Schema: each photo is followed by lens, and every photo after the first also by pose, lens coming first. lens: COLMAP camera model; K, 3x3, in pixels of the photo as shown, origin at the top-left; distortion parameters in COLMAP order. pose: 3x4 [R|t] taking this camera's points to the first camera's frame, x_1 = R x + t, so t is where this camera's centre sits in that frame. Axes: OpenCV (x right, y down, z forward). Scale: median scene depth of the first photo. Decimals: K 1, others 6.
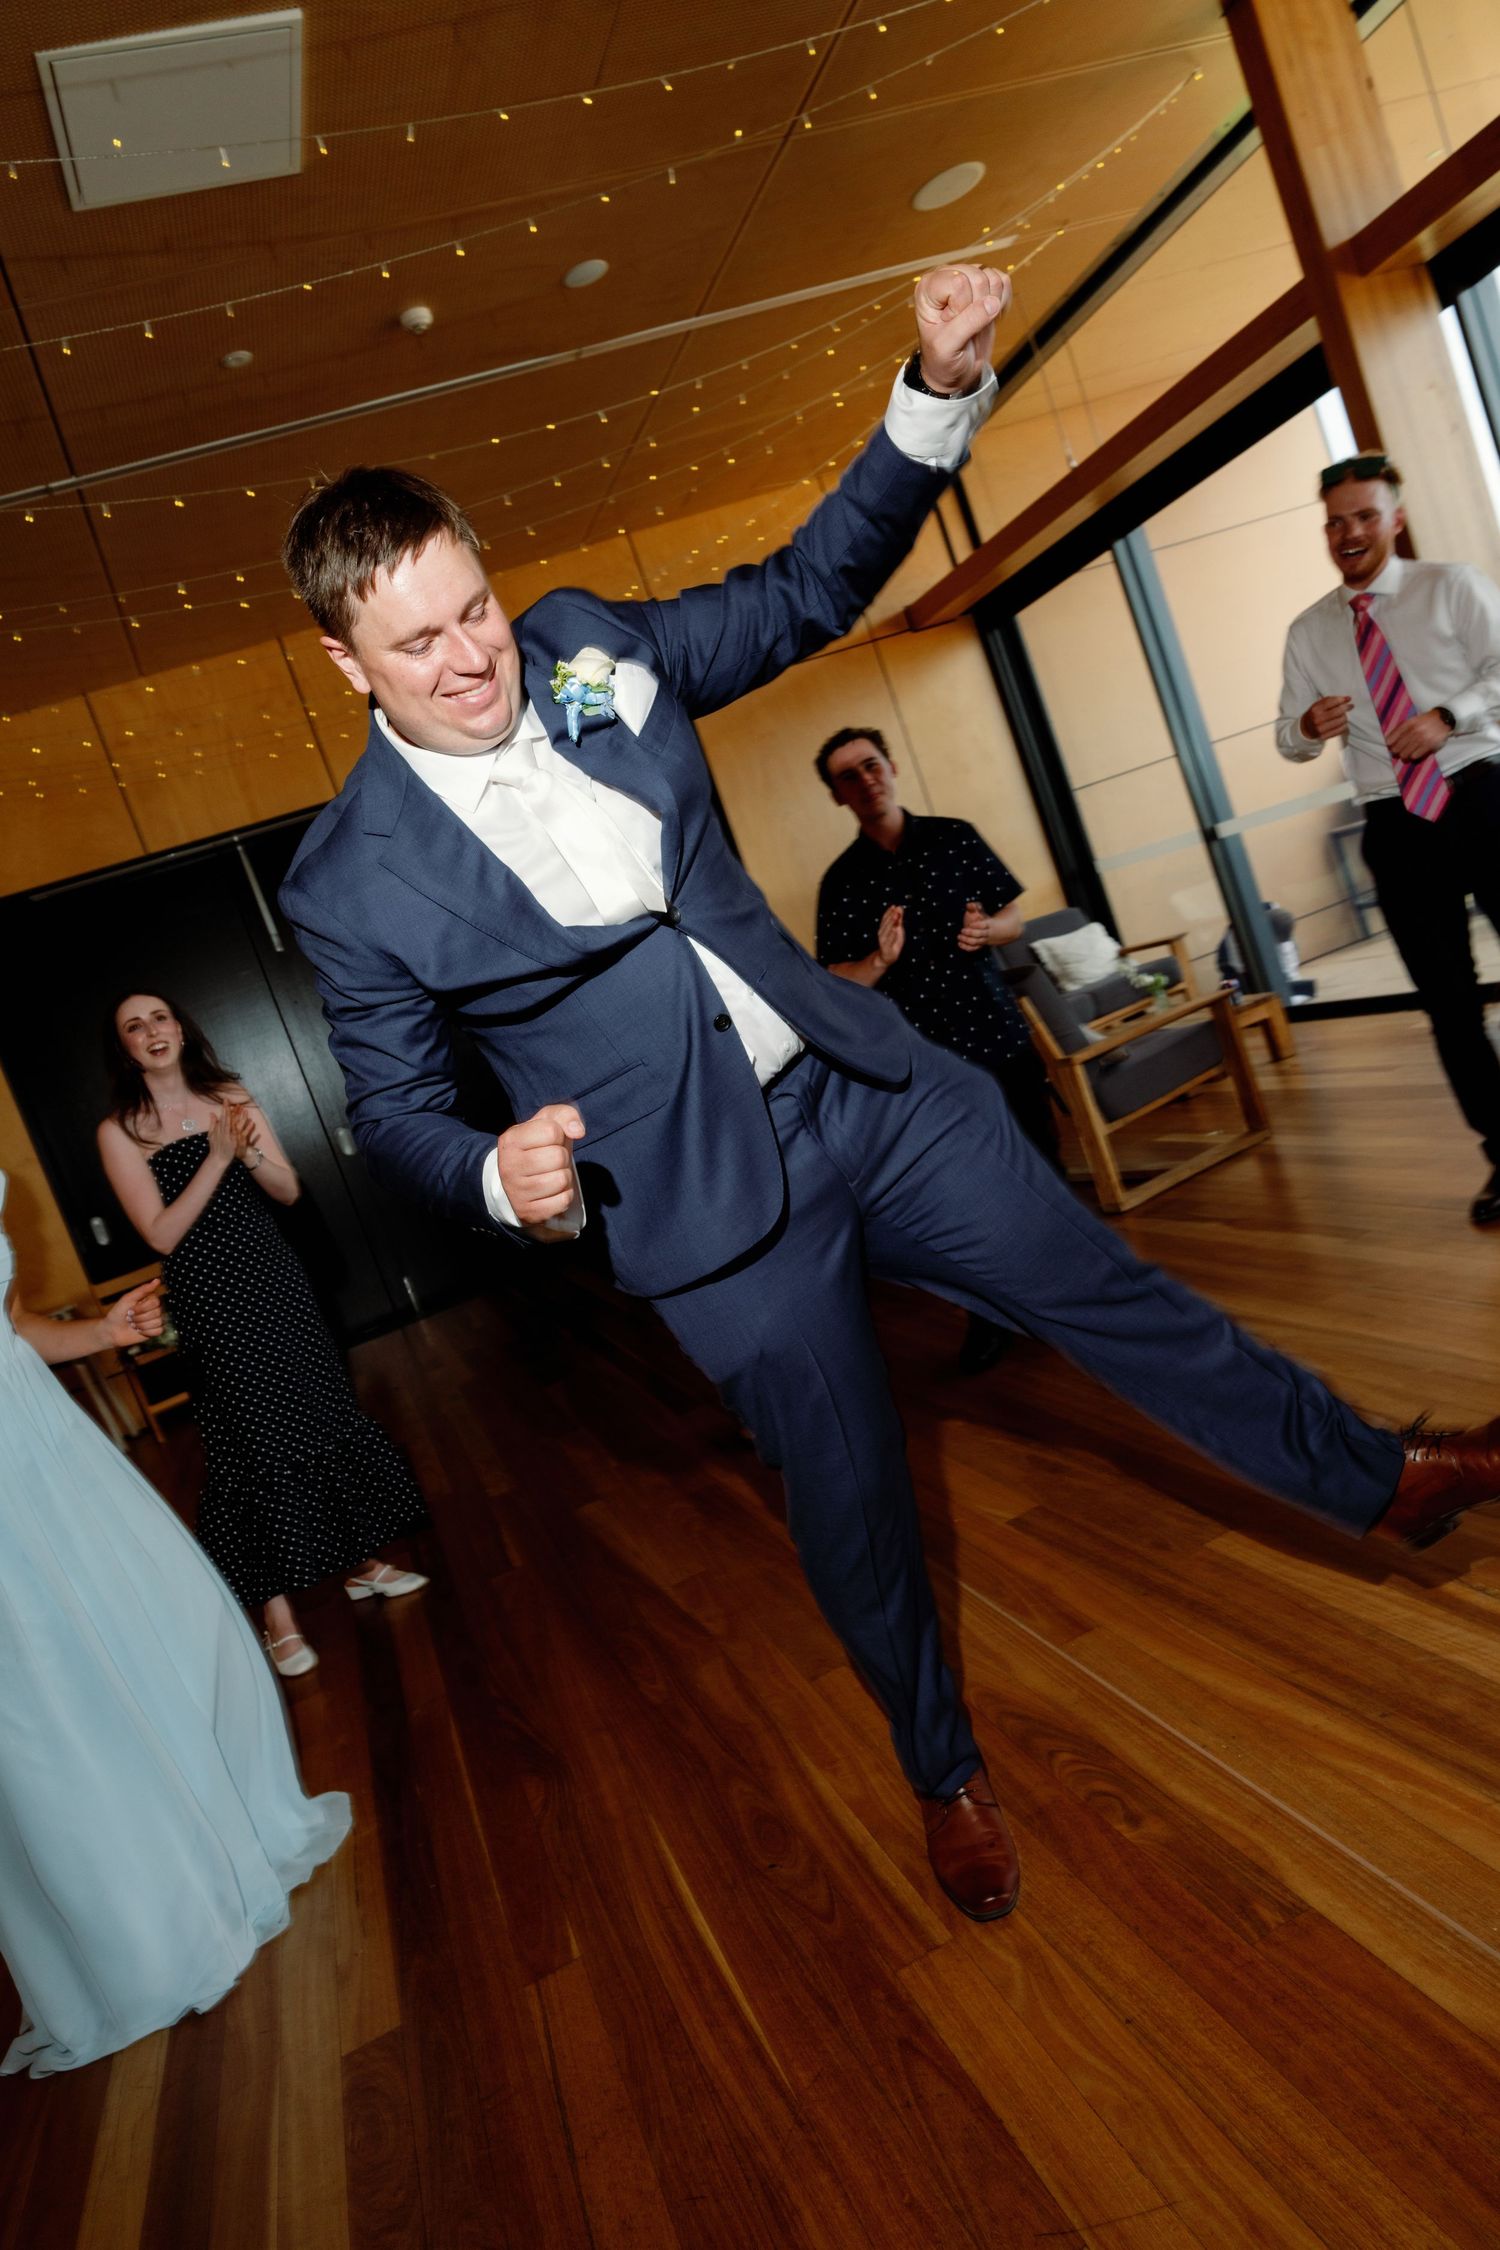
lens RADIAL K [[1505.2, 0, 763.1], [0, 1505.2, 1125.8], [0, 0, 1]] dist [0.003872, 0.006112]
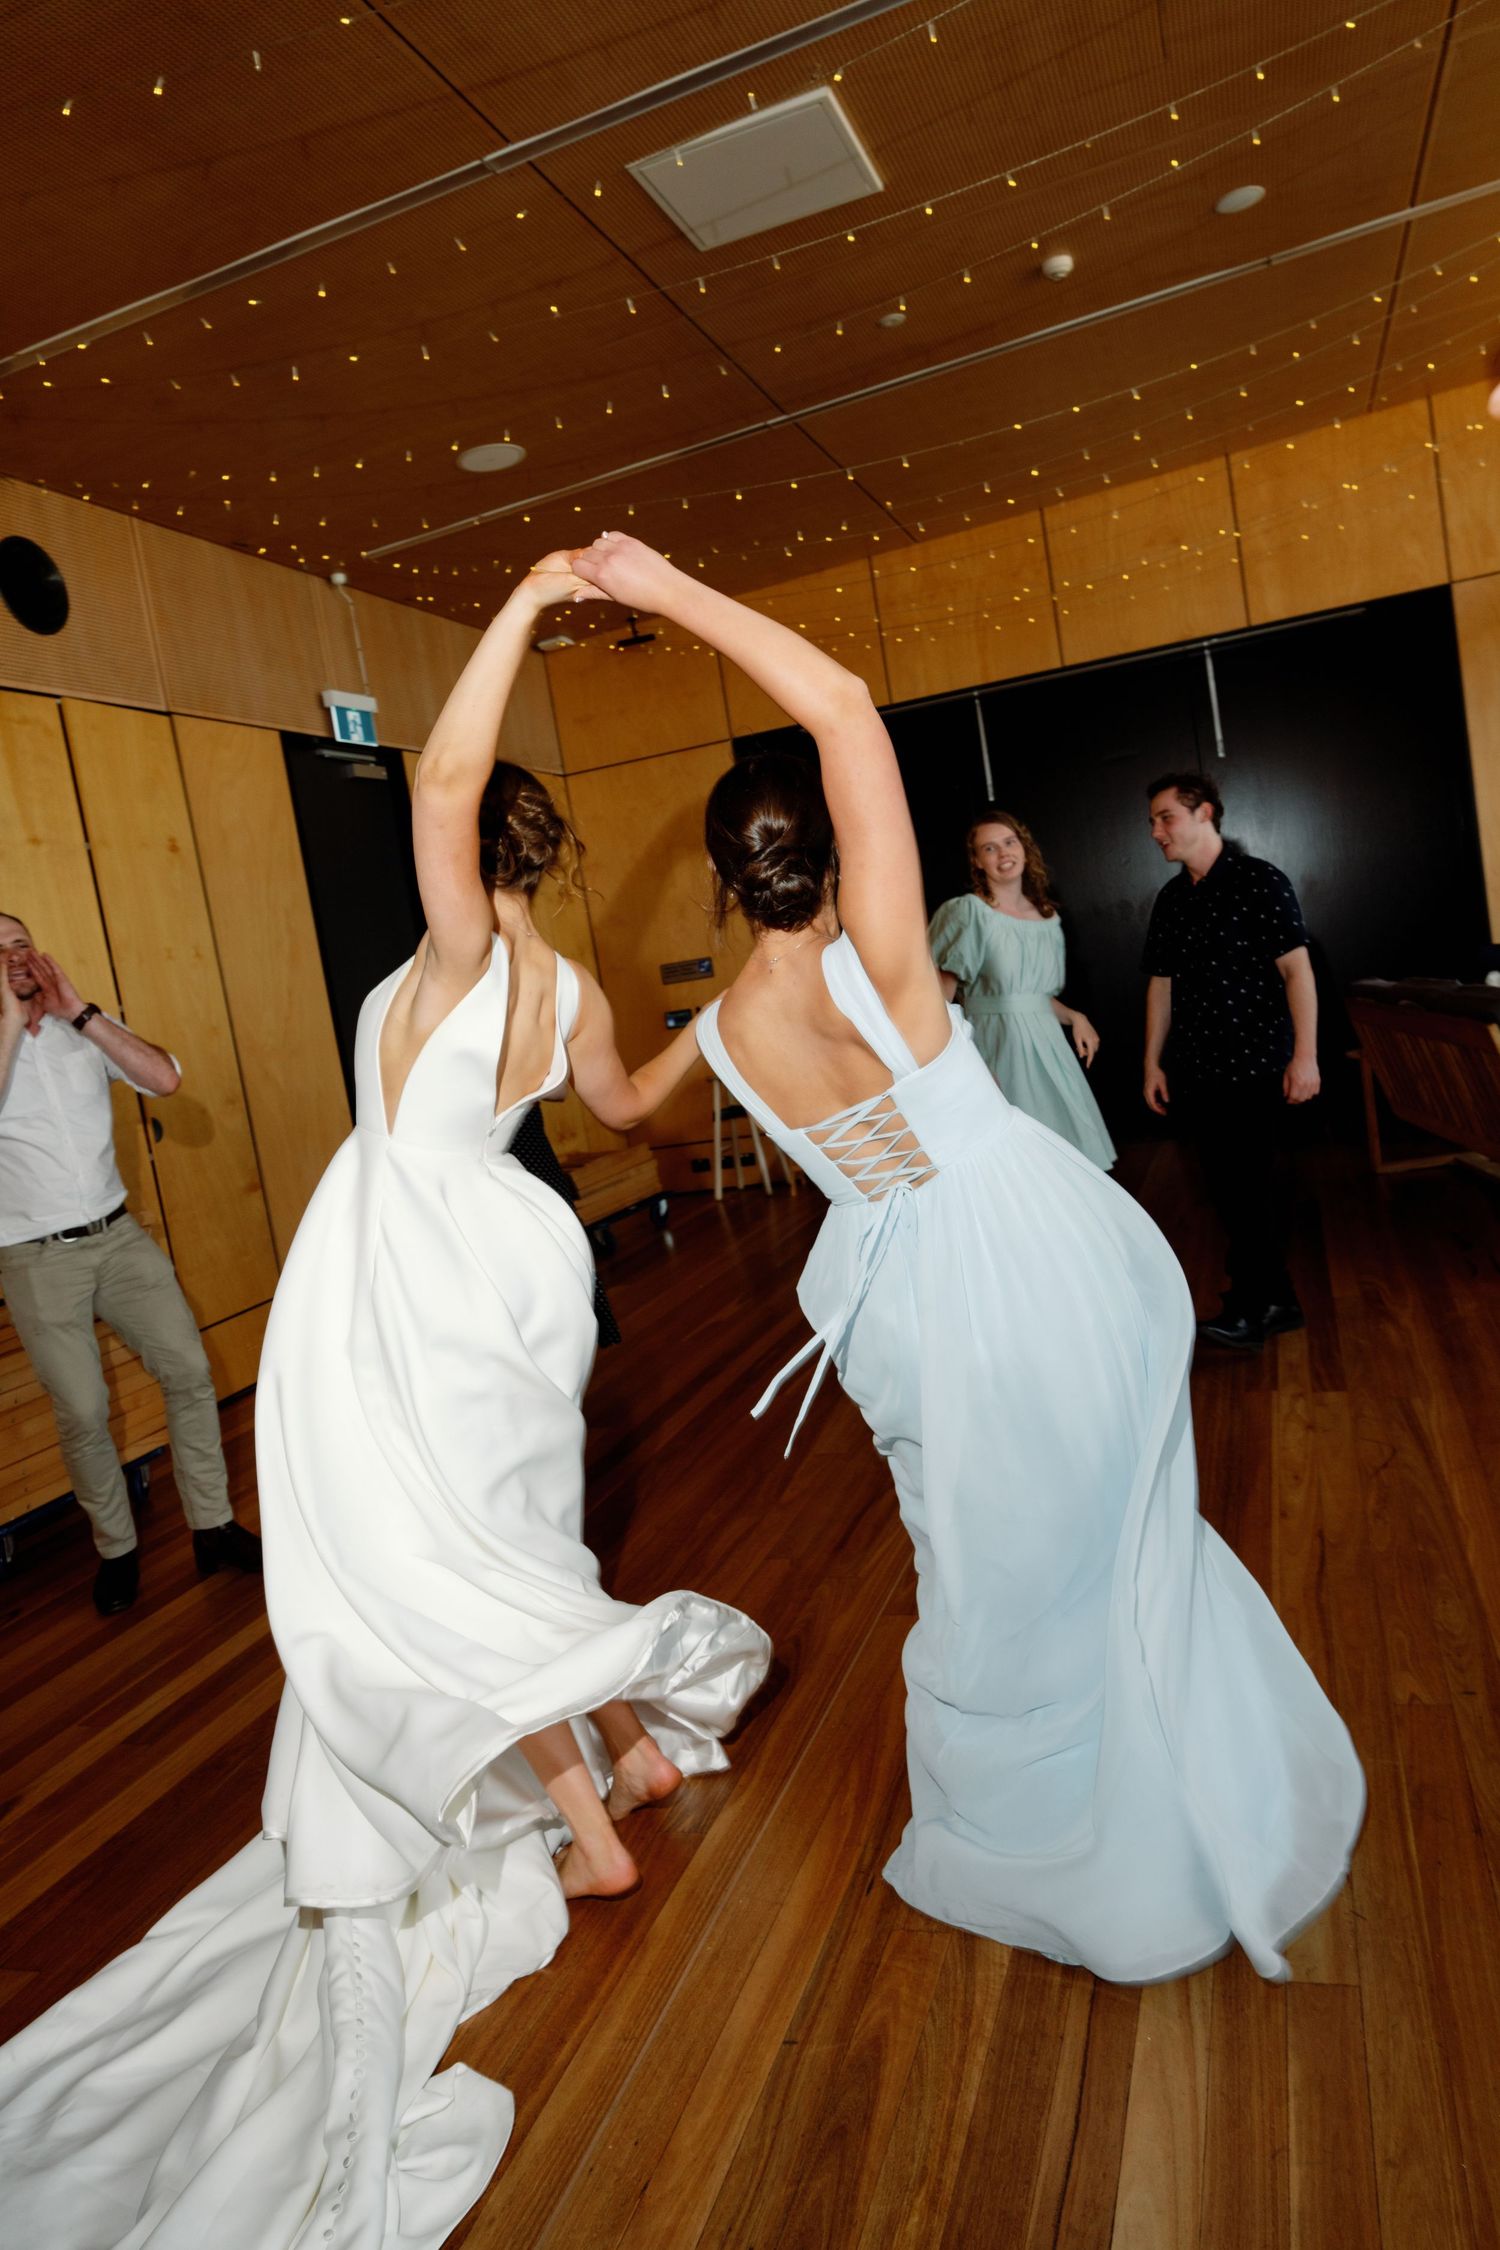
lens RADIAL K [[1505.2, 0, 763.1], [0, 1505.2, 1125.8], [0, 0, 1]] dist [0.003872, 0.006112]
pose [[0.792576, 0.269078, -0.547194, 0.419296], [-0.181369, 0.960785, 0.209757, -0.171529], [0.582176, -0.067004, 0.810297, -0.018252]]
